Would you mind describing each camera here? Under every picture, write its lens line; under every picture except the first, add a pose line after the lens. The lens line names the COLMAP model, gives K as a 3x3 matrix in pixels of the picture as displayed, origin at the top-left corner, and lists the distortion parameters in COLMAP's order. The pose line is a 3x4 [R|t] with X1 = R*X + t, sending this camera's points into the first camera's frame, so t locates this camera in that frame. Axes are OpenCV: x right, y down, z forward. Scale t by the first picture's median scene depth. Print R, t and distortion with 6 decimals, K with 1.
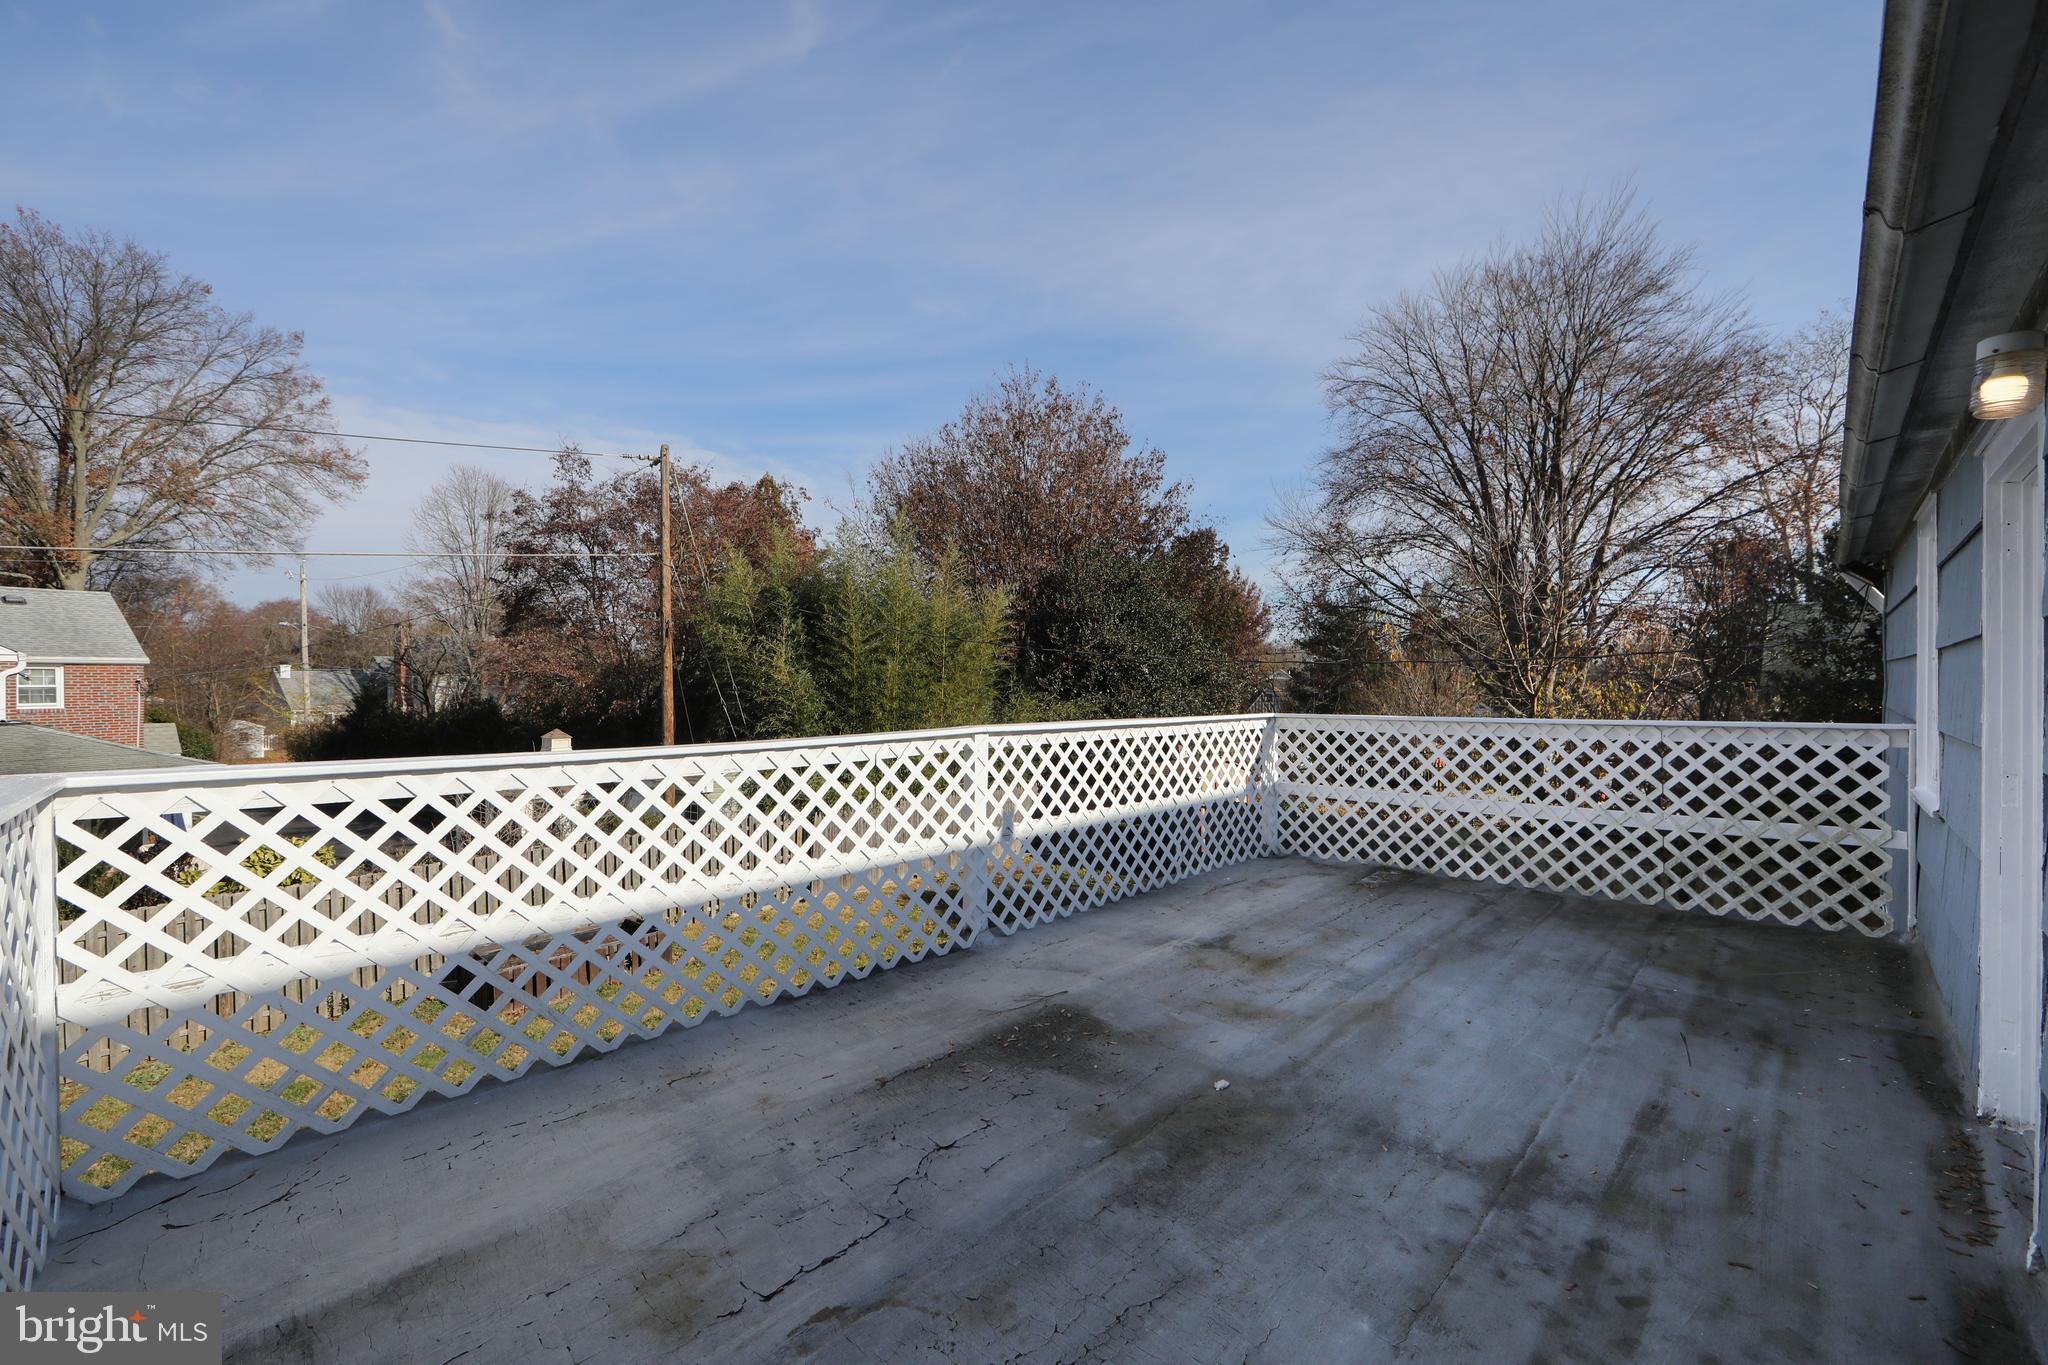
lens RADIAL K [[814.7, 0, 1028.5], [0, 814.7, 684.0], [0, 0, 1]] dist [-0.006907, -0.000471]
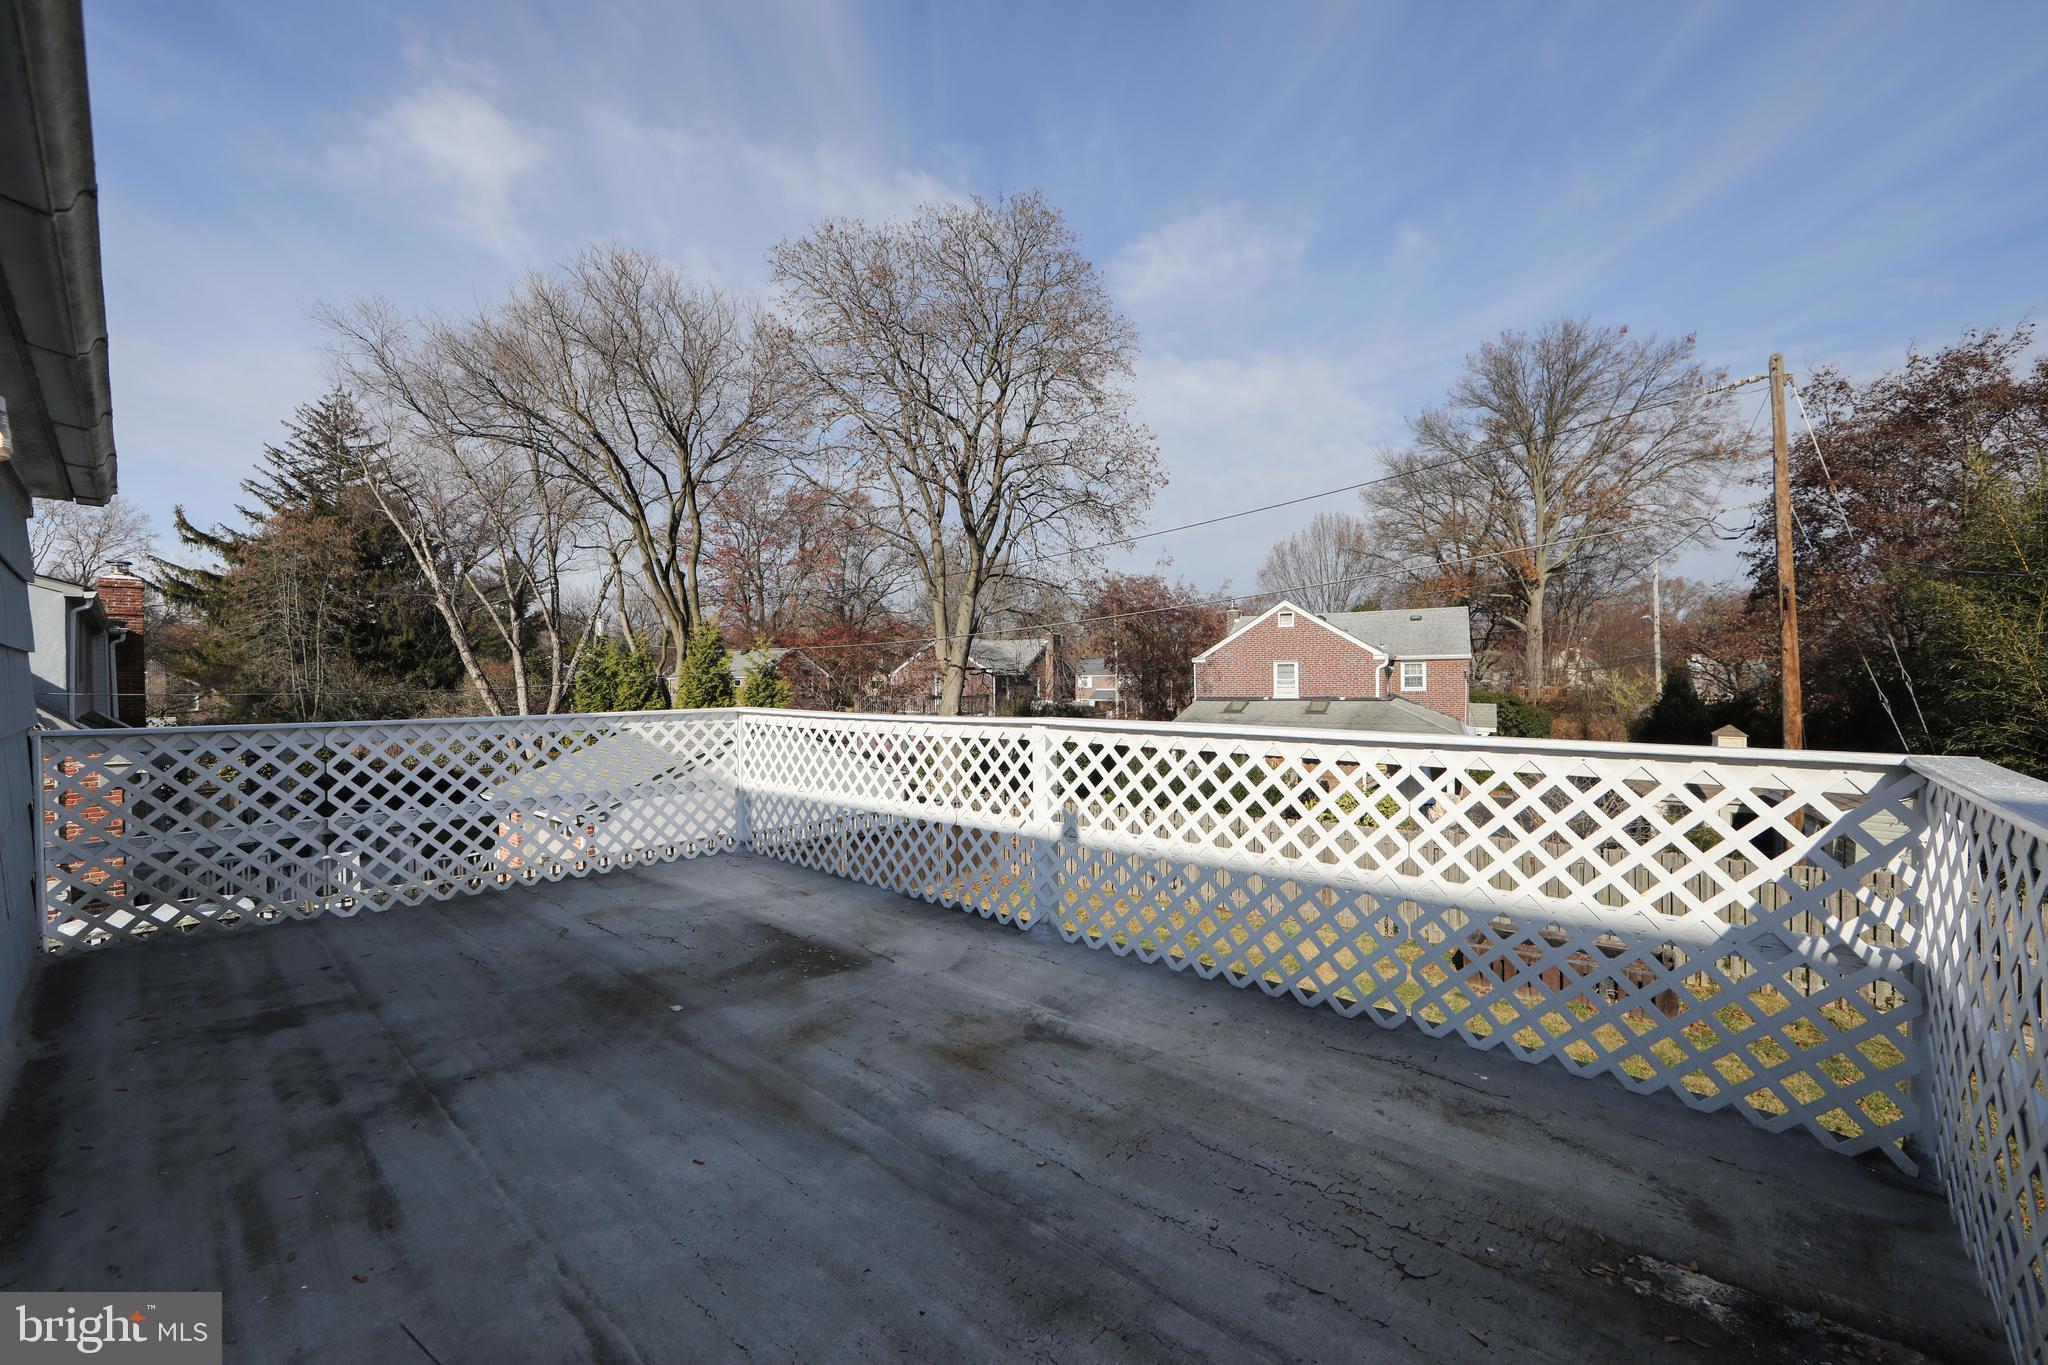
lens RADIAL K [[814.7, 0, 1041.8], [0, 814.7, 671.8], [0, 0, 1]] dist [-0.006907, -0.000471]
pose [[0.045373, -0.006850, -0.998947, 1.137773], [0.009621, 0.999933, -0.006420, 0.001135], [0.998924, -0.009319, 0.045436, 1.148291]]
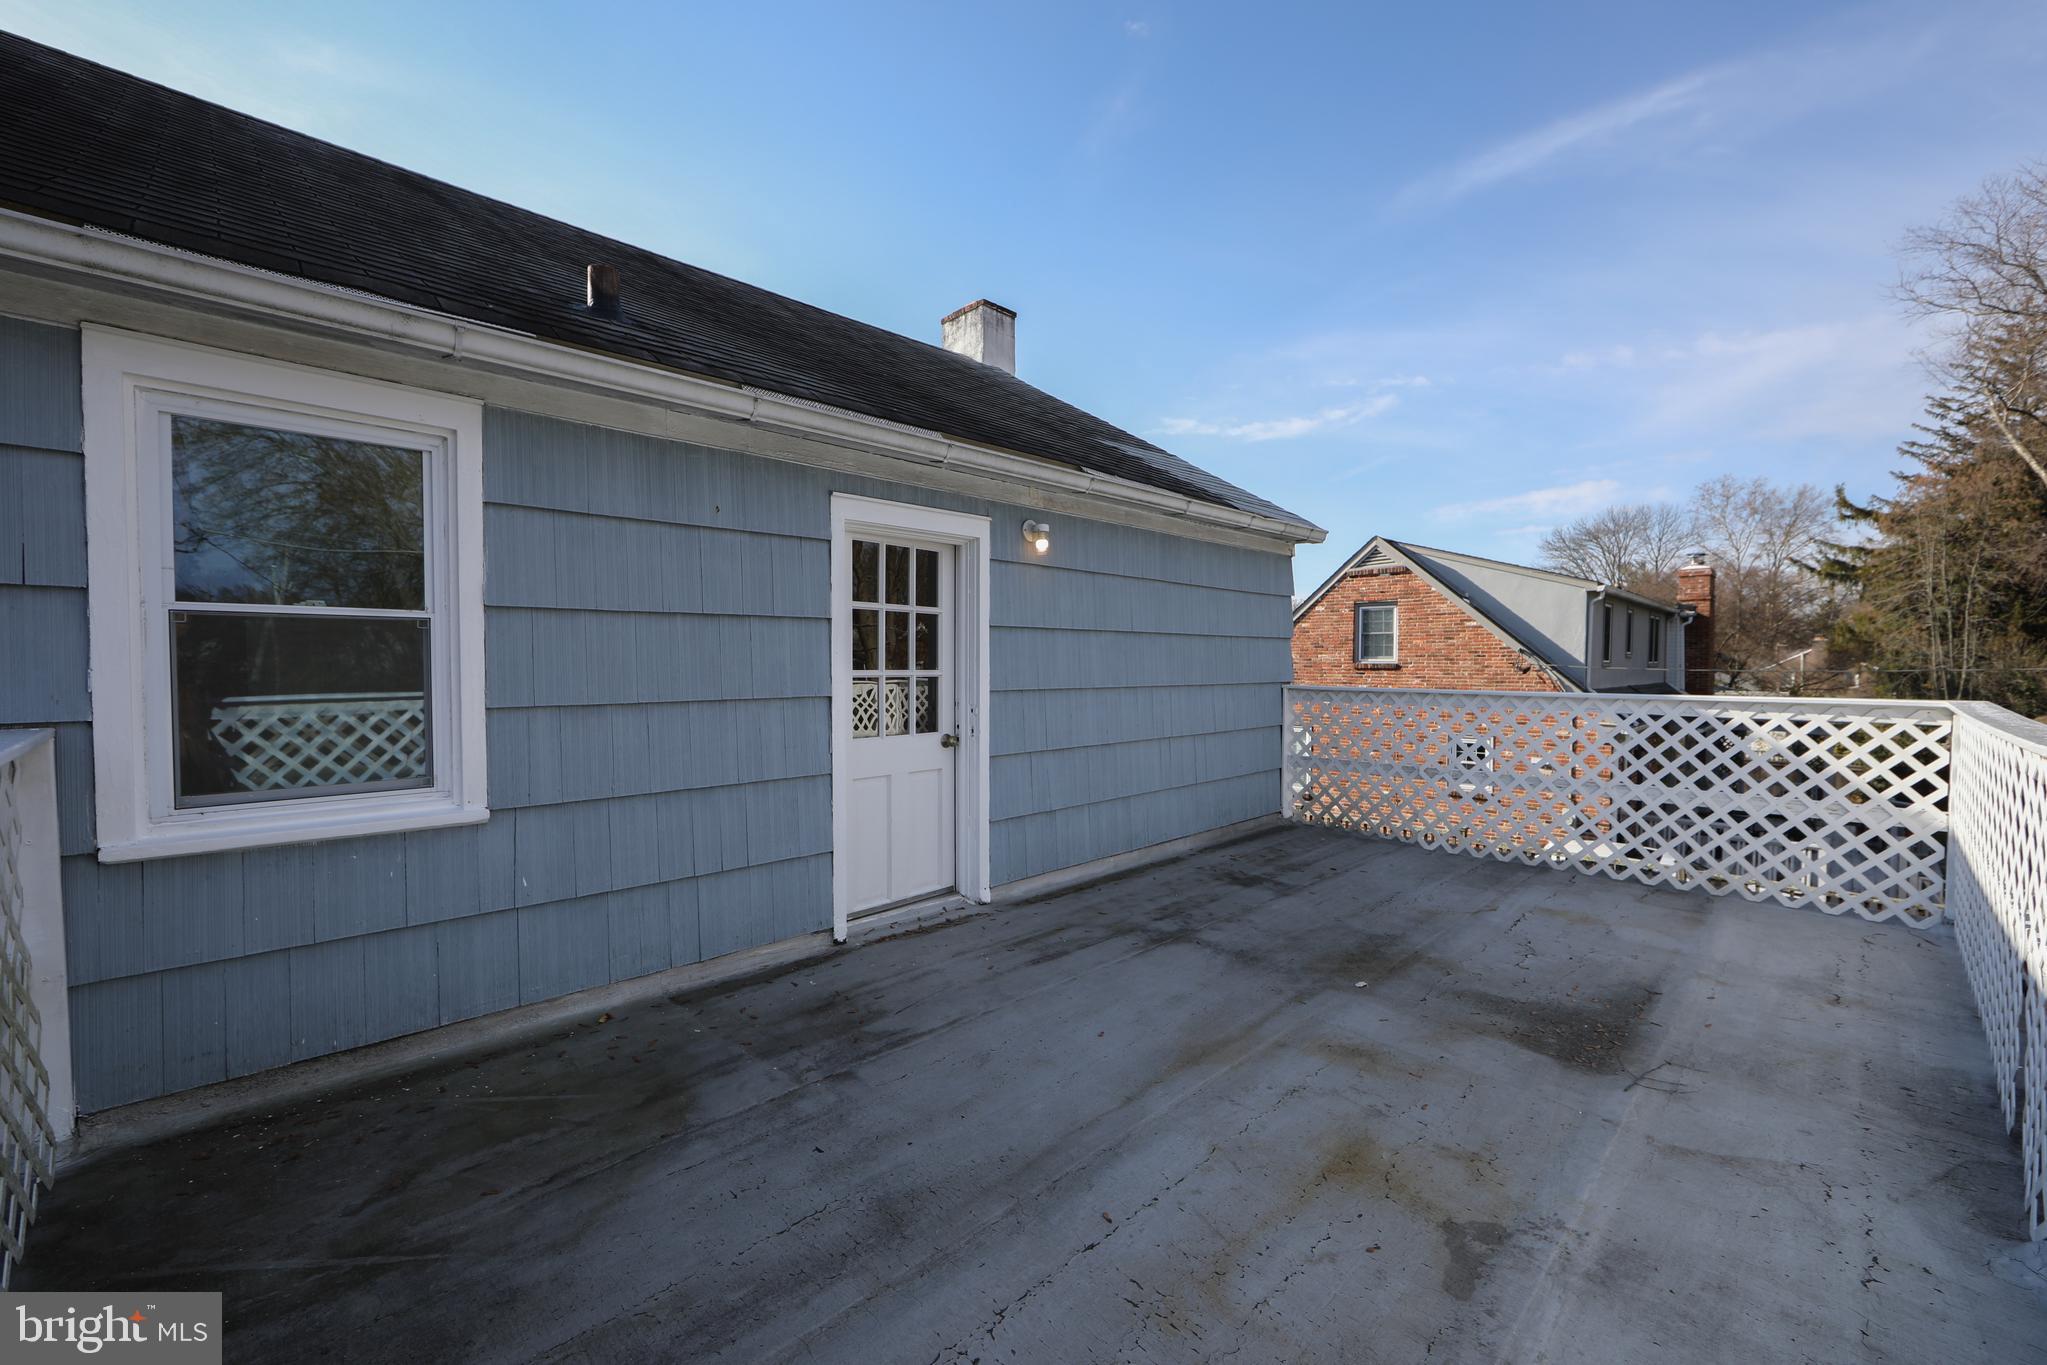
lens RADIAL K [[814.3, 0, 1007.9], [0, 814.3, 678.5], [0, 0, 1]] dist [-0.006907, -0.000471]
pose [[-0.999350, -0.000758, 0.036055, 0.554748], [-0.000017, 0.999789, 0.020547, 0.007511], [-0.036063, 0.020533, -0.999139, 1.707713]]
